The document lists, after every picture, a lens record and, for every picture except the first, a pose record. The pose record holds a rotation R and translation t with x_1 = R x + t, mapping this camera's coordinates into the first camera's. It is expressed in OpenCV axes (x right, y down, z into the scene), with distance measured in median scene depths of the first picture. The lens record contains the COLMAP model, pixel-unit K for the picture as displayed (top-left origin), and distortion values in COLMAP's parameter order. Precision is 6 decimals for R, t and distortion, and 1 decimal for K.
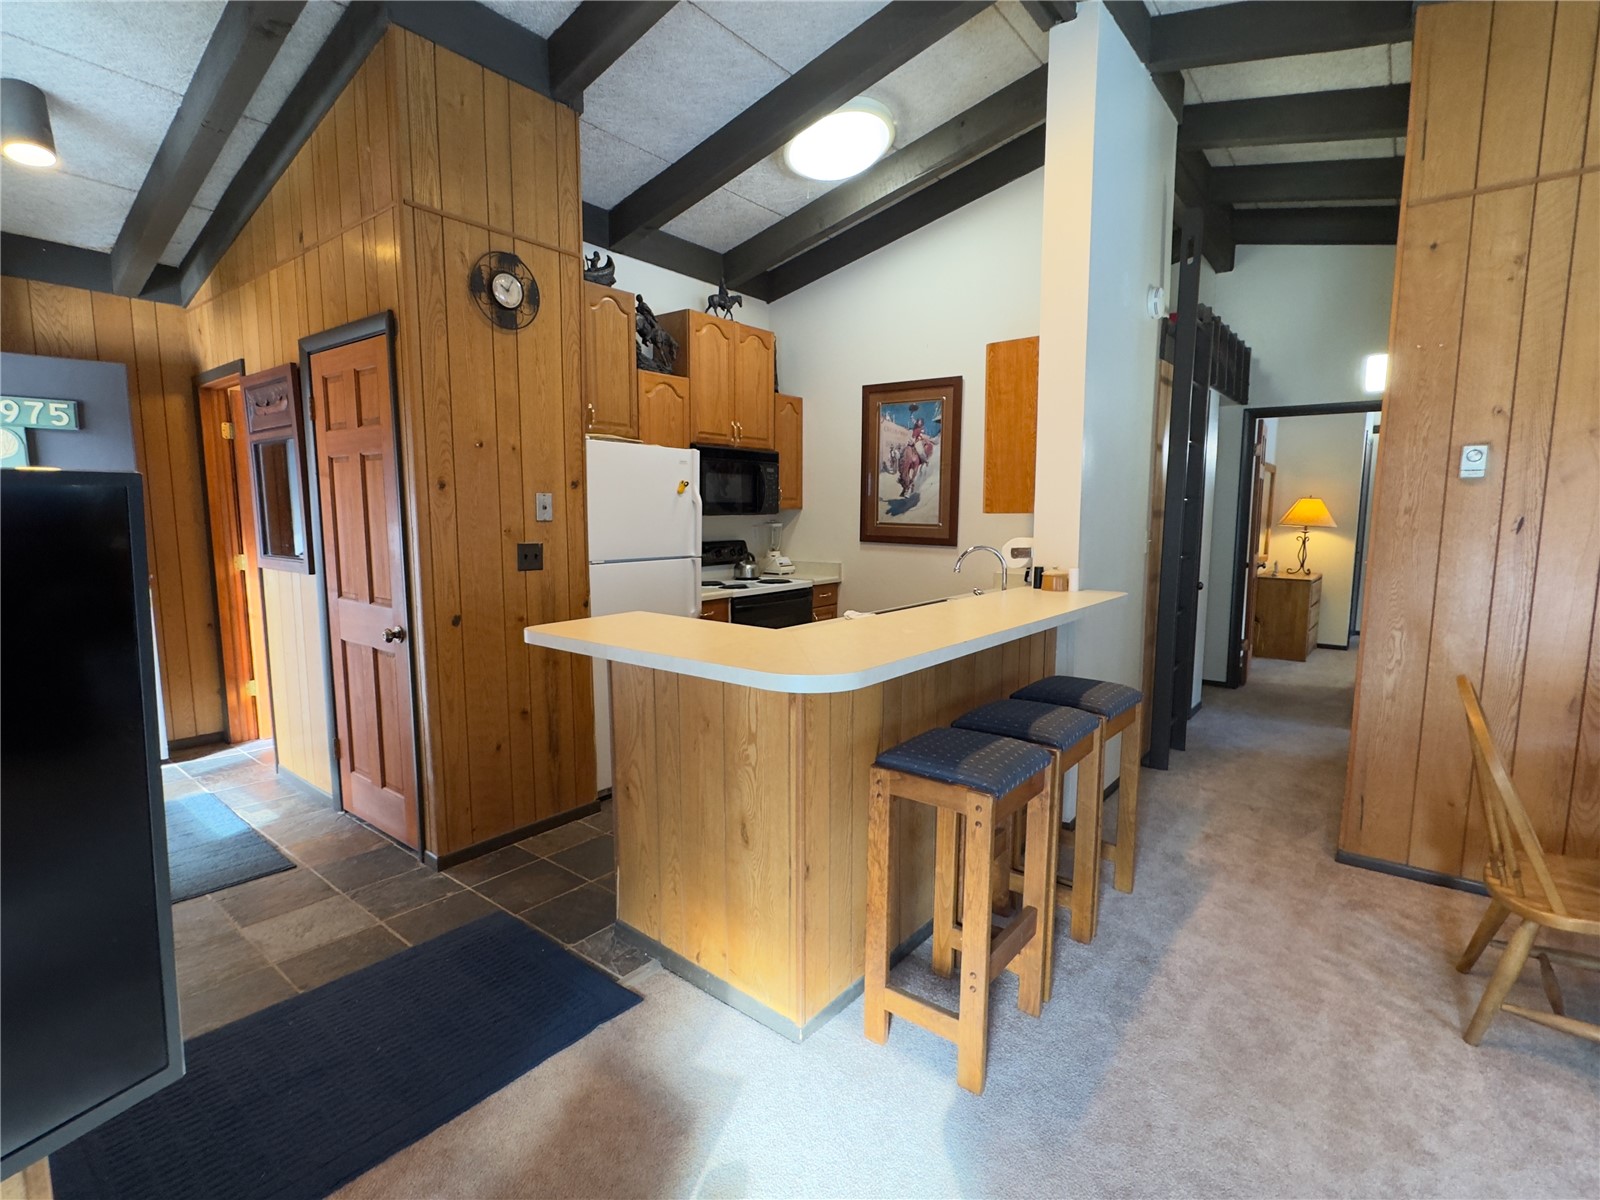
lens RADIAL K [[760.8, 0, 800.6], [0, 760.8, 599.5], [0, 0, 1]] dist [0.000790, -0.001457]
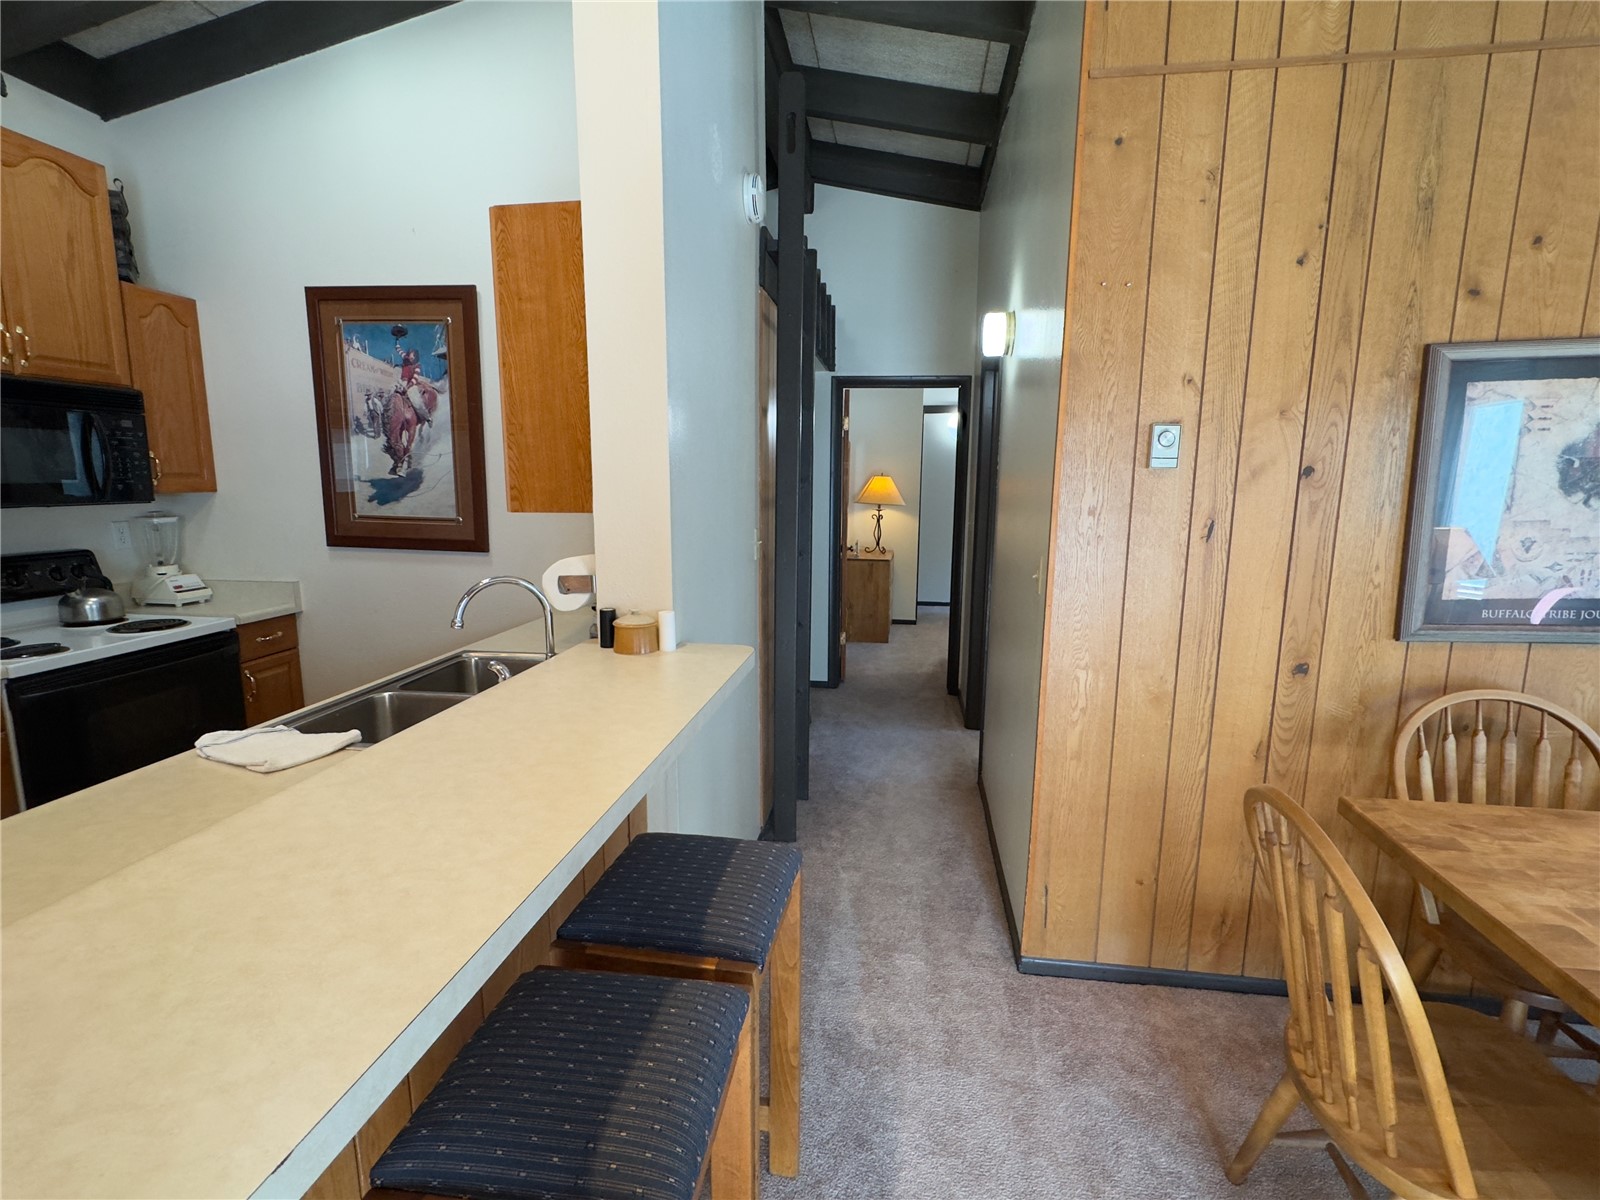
lens RADIAL K [[760.8, 0, 799.3], [0, 760.8, 599.7], [0, 0, 1]] dist [0.000790, -0.001457]
pose [[0.861773, -0.074707, 0.501763, 0.161445], [0.053317, 0.996957, 0.056864, -0.081150], [-0.504484, -0.022252, 0.863134, 0.464408]]
